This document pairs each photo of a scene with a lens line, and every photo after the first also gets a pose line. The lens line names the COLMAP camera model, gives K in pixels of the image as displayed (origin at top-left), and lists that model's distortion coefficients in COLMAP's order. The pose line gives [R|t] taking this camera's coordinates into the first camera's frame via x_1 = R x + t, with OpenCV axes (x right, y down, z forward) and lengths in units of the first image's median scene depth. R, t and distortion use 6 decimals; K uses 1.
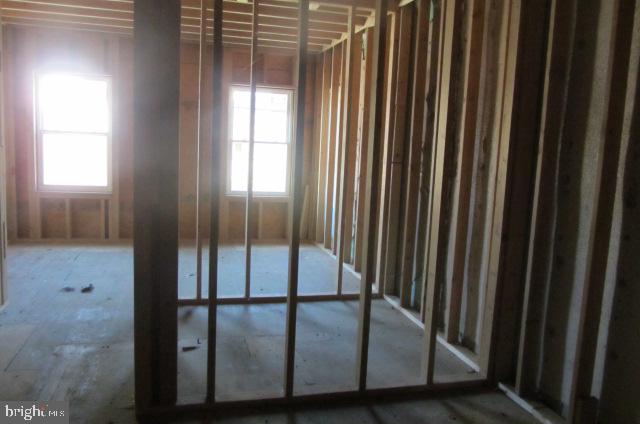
lens RADIAL K [[536.6, 0, 319.4], [0, 536.6, 212.4], [0, 0, 1]] dist [-0.014339, -0.010314]
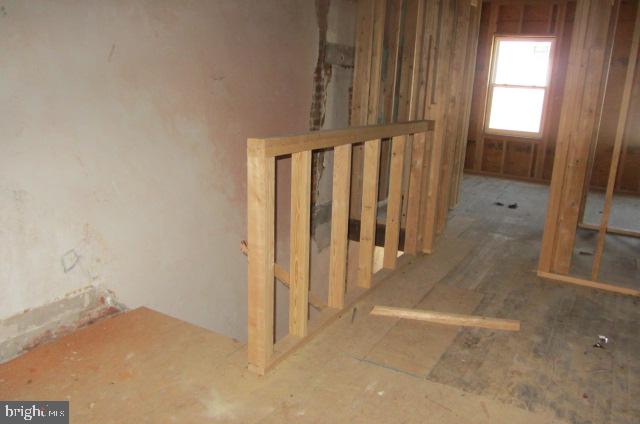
lens RADIAL K [[536.6, 0, 321.4], [0, 536.6, 211.0], [0, 0, 1]] dist [-0.014339, -0.010314]
pose [[0.724744, 0.151686, -0.672114, 0.108722], [-0.100217, 0.988300, 0.114979, 0.049876], [0.681691, -0.015973, 0.731466, -0.277561]]
